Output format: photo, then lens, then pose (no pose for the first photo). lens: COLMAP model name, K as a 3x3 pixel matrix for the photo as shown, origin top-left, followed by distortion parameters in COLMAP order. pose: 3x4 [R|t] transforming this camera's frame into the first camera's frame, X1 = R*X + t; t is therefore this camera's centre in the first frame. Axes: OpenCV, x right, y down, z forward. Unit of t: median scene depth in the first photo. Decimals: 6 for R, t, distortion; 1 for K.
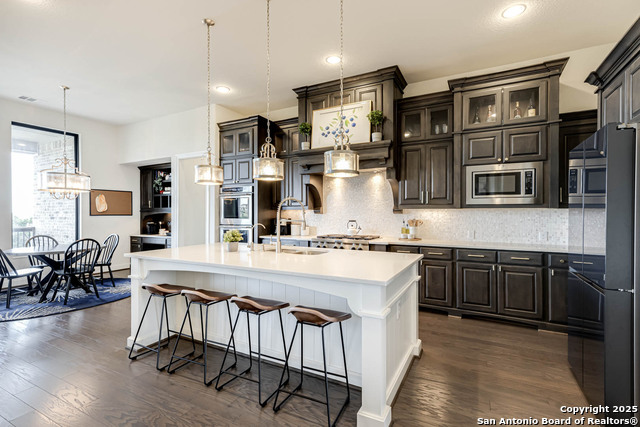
lens RADIAL K [[300.3, 0, 321.6], [0, 300.3, 211.5], [0, 0, 1]] dist [-0.001677, 0.000130]
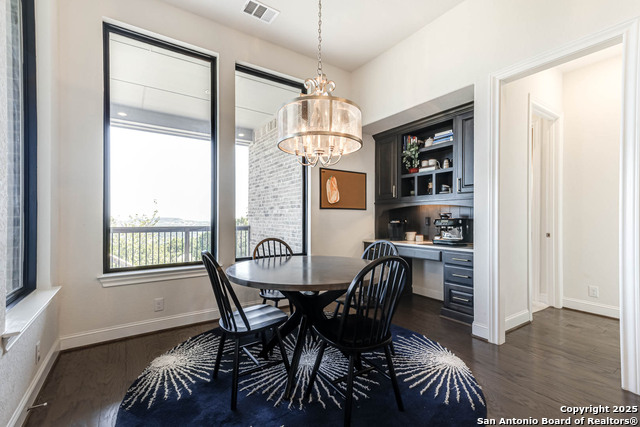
lens RADIAL K [[286.6, 0, 317.7], [0, 286.6, 217.1], [0, 0, 1]] dist [0.088780, -0.000007]
pose [[0.885212, -0.002692, -0.465180, -0.438452], [0.002699, 0.999996, -0.000652, 0.028854], [0.465180, -0.000678, 0.885216, 0.401793]]
